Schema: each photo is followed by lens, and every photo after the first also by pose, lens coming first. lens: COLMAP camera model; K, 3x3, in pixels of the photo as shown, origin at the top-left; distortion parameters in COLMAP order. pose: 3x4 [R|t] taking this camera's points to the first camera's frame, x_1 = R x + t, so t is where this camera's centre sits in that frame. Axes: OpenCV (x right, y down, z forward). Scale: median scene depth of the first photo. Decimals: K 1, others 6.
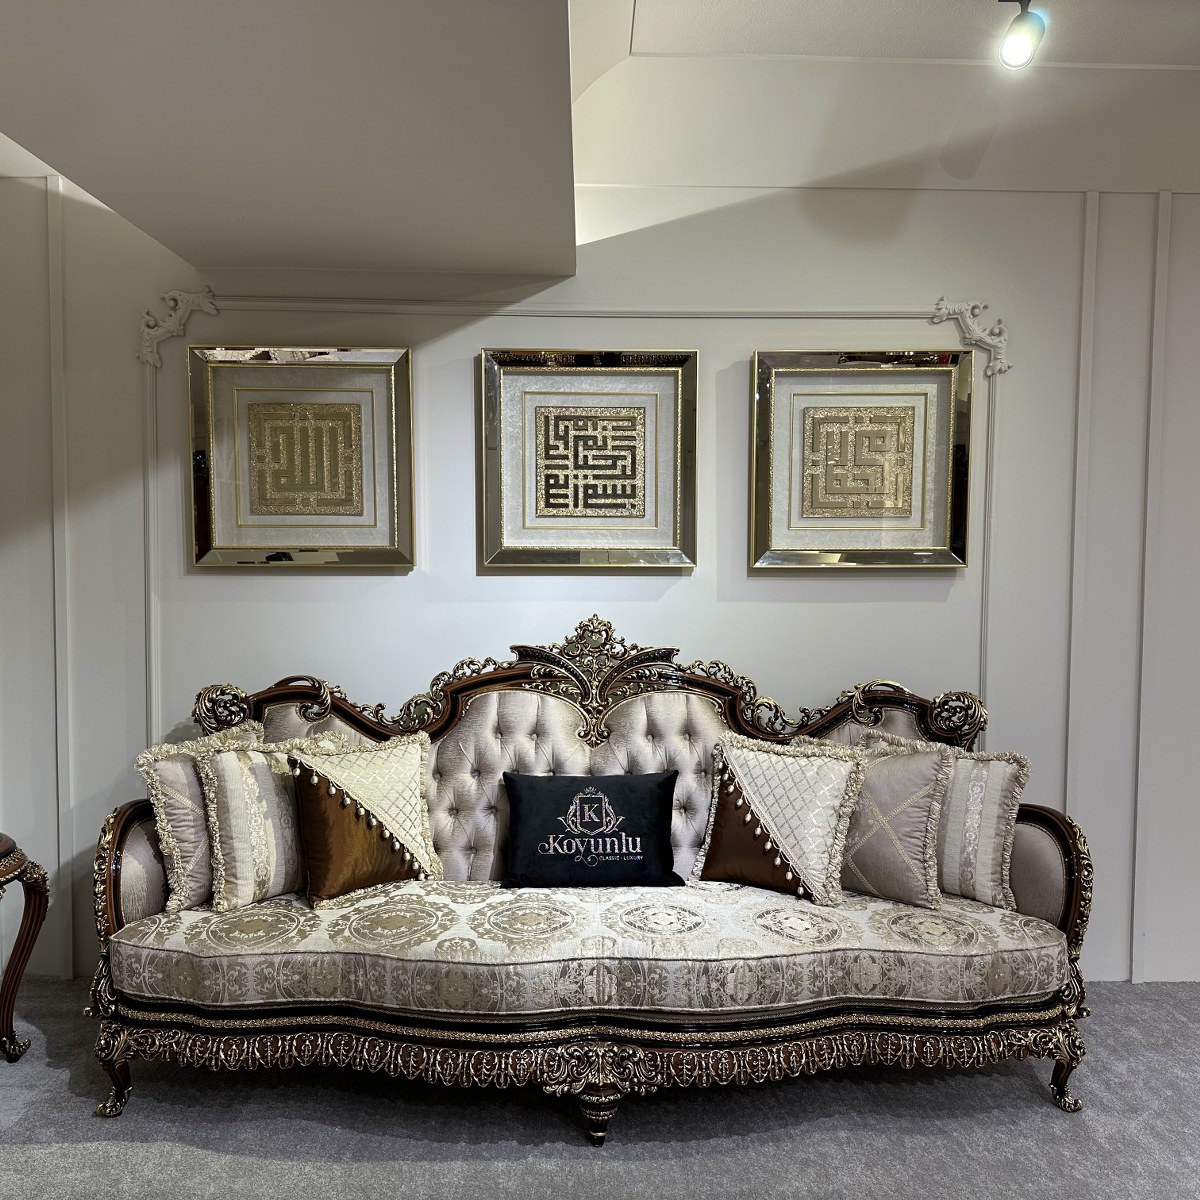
lens RADIAL K [[1103.4, 0, 604.2], [0, 1103.4, 602.2], [0, 0, 1]] dist [0.158967, -0.306260]
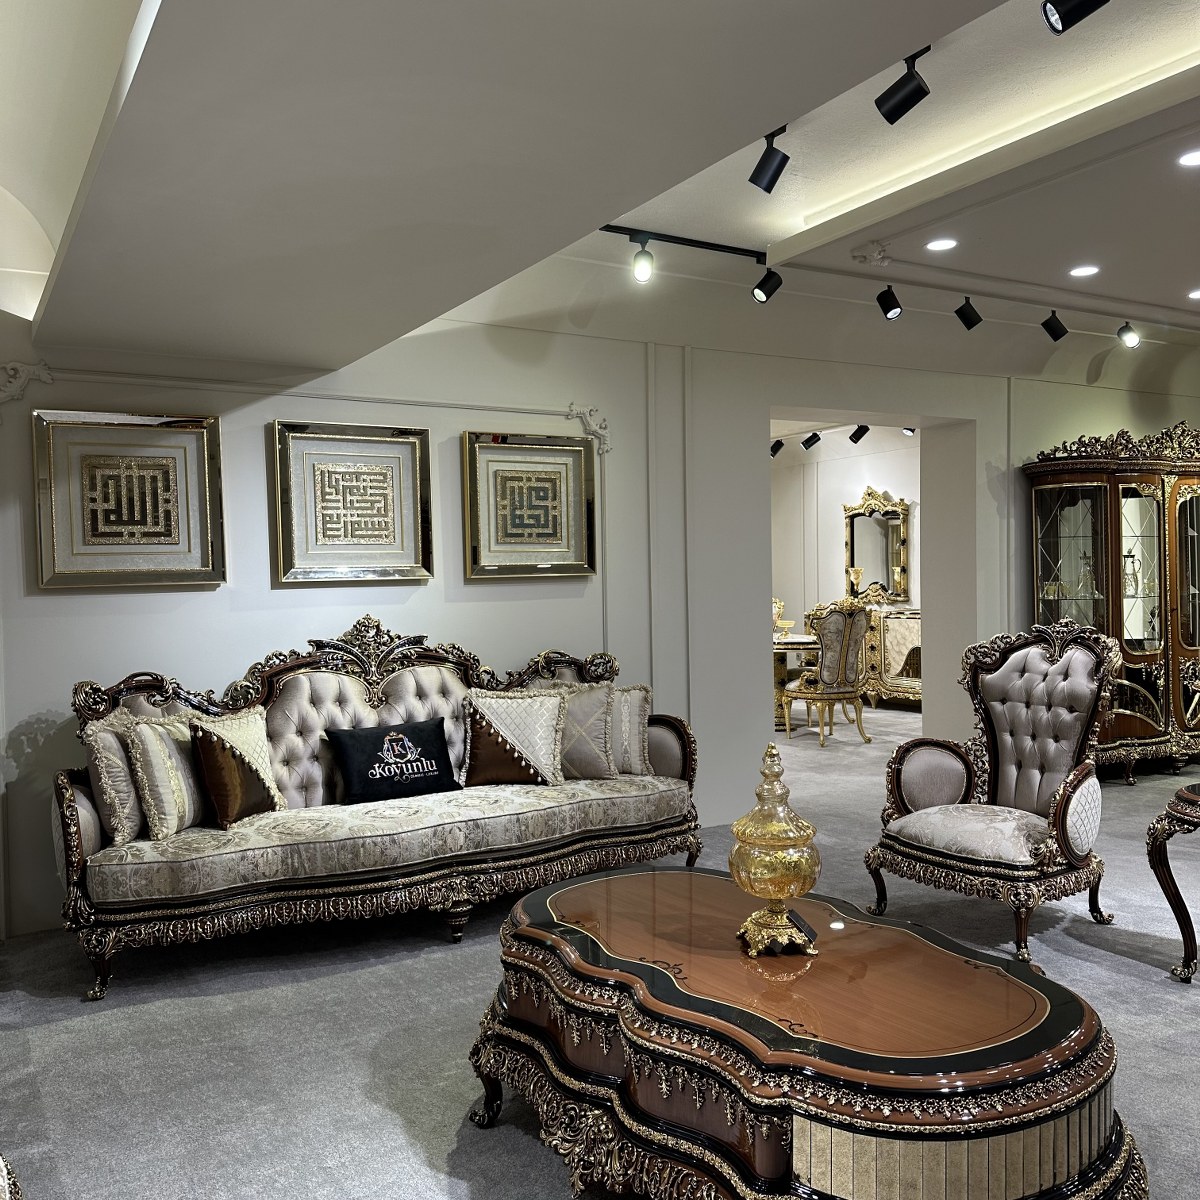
lens RADIAL K [[1103.4, 0, 604.2], [0, 1103.4, 602.2], [0, 0, 1]] dist [0.158967, -0.306260]
pose [[0.870699, -0.035457, 0.490536, -0.456952], [0.053101, 0.998345, -0.022091, 0.044698], [-0.488941, 0.045283, 0.871141, -0.376649]]
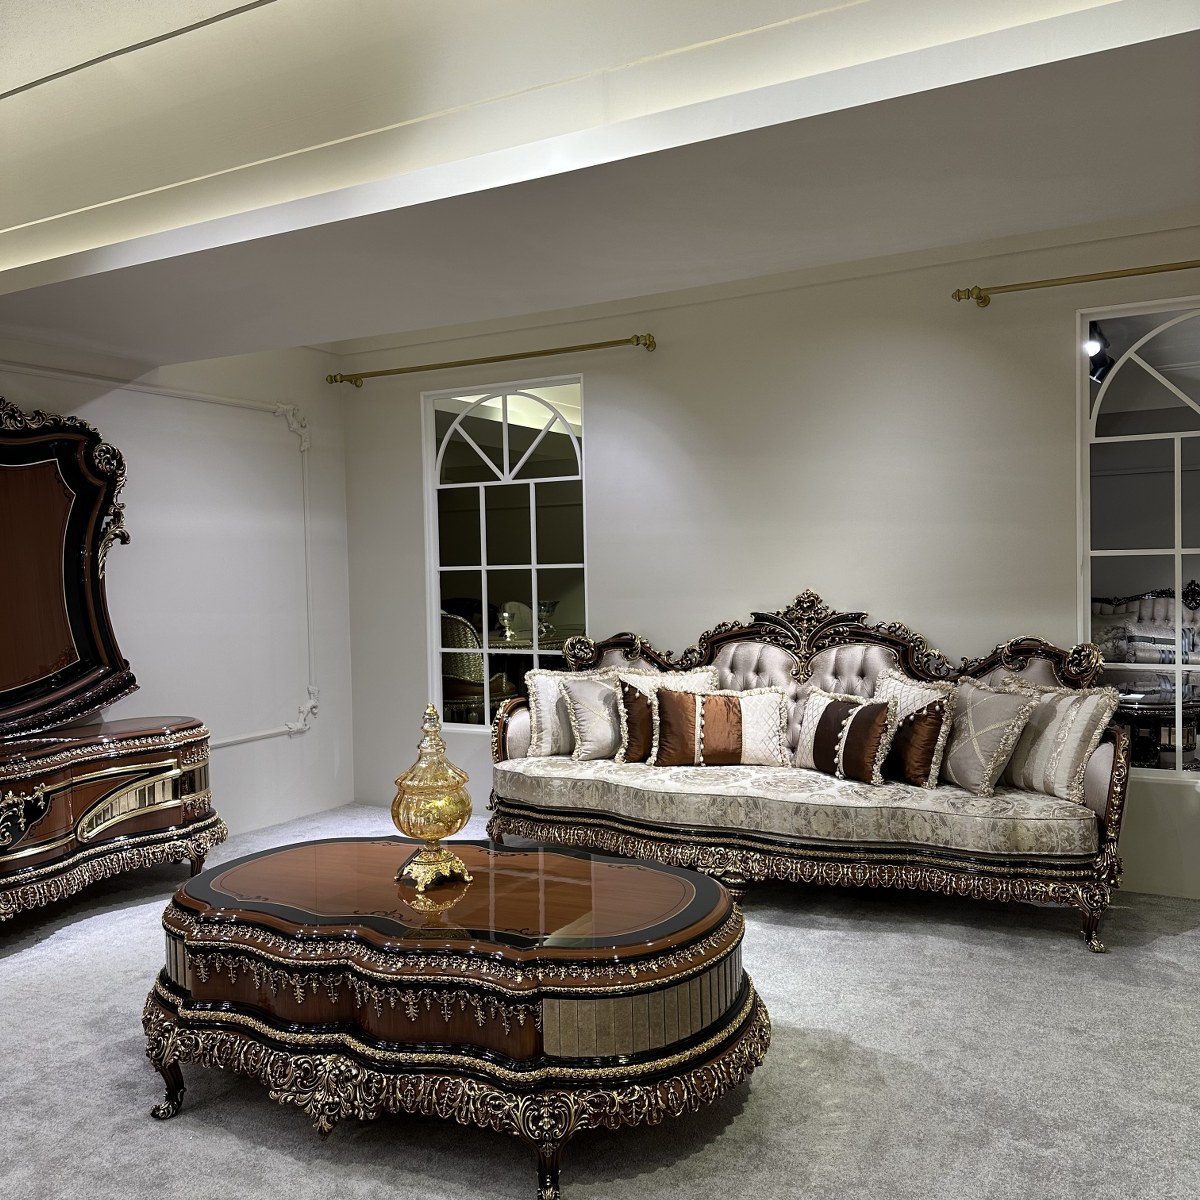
lens RADIAL K [[1103.4, 0, 604.2], [0, 1103.4, 602.2], [0, 0, 1]] dist [0.158967, -0.306260]
pose [[0.864607, -0.012695, -0.502289, 0.508970], [0.005363, 0.999857, -0.016039, 0.051317], [0.502421, 0.011174, 0.864551, -0.380419]]
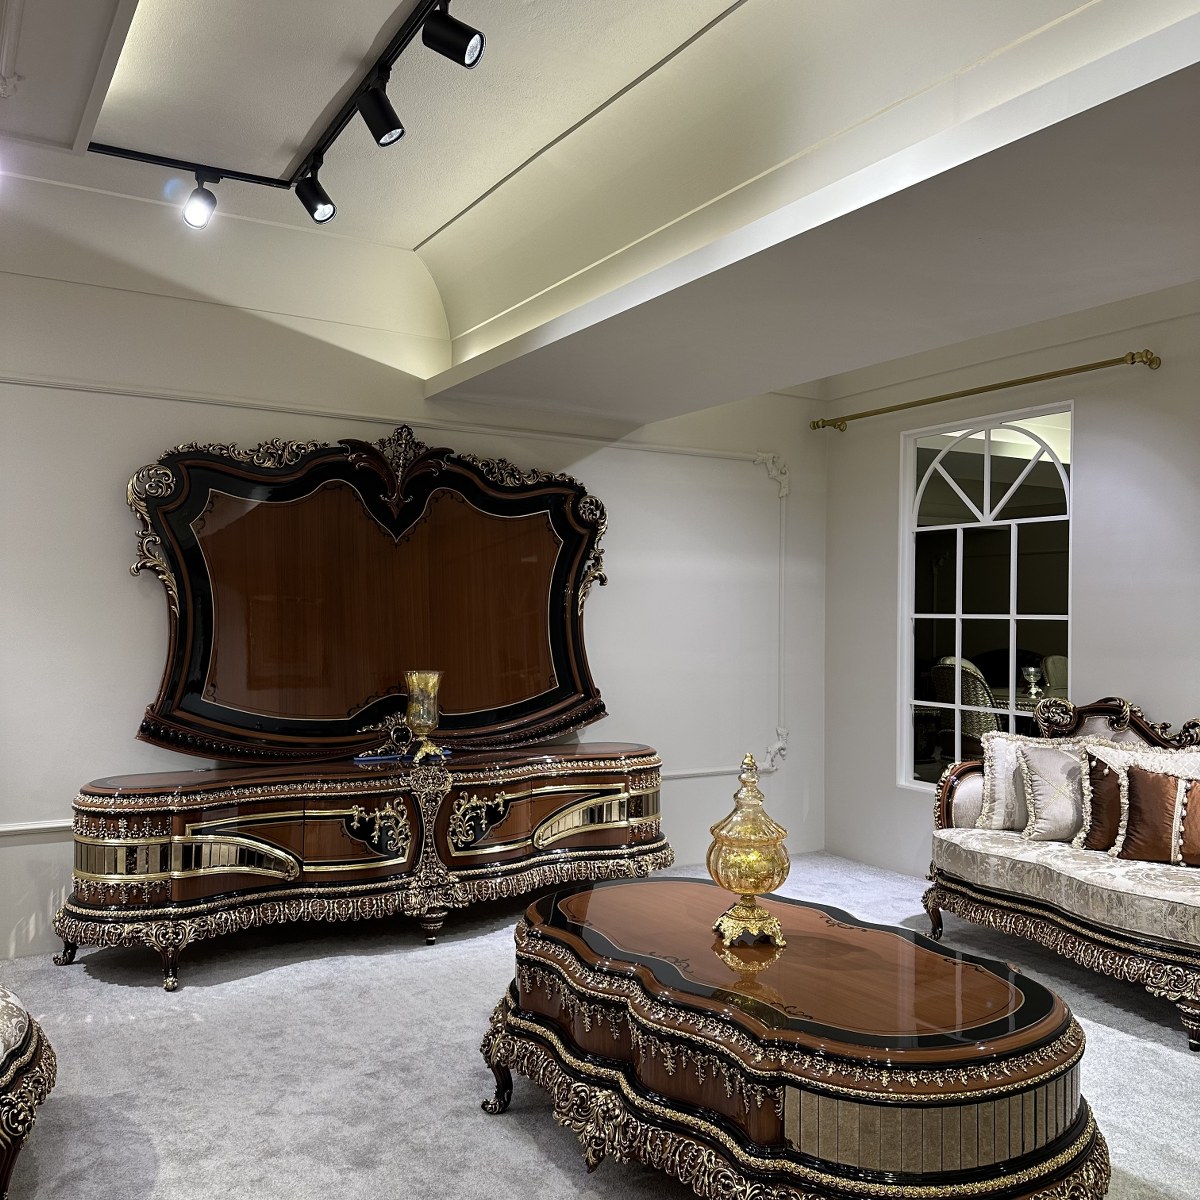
lens RADIAL K [[1107.4, 0, 604.2], [0, 1107.4, 607.2], [0, 0, 1]] dist [0.186747, -0.384141]
pose [[0.494205, -0.009383, -0.869295, 0.640376], [-0.048808, 0.998065, -0.038521, 0.042832], [0.867974, 0.061466, 0.492791, -0.218948]]
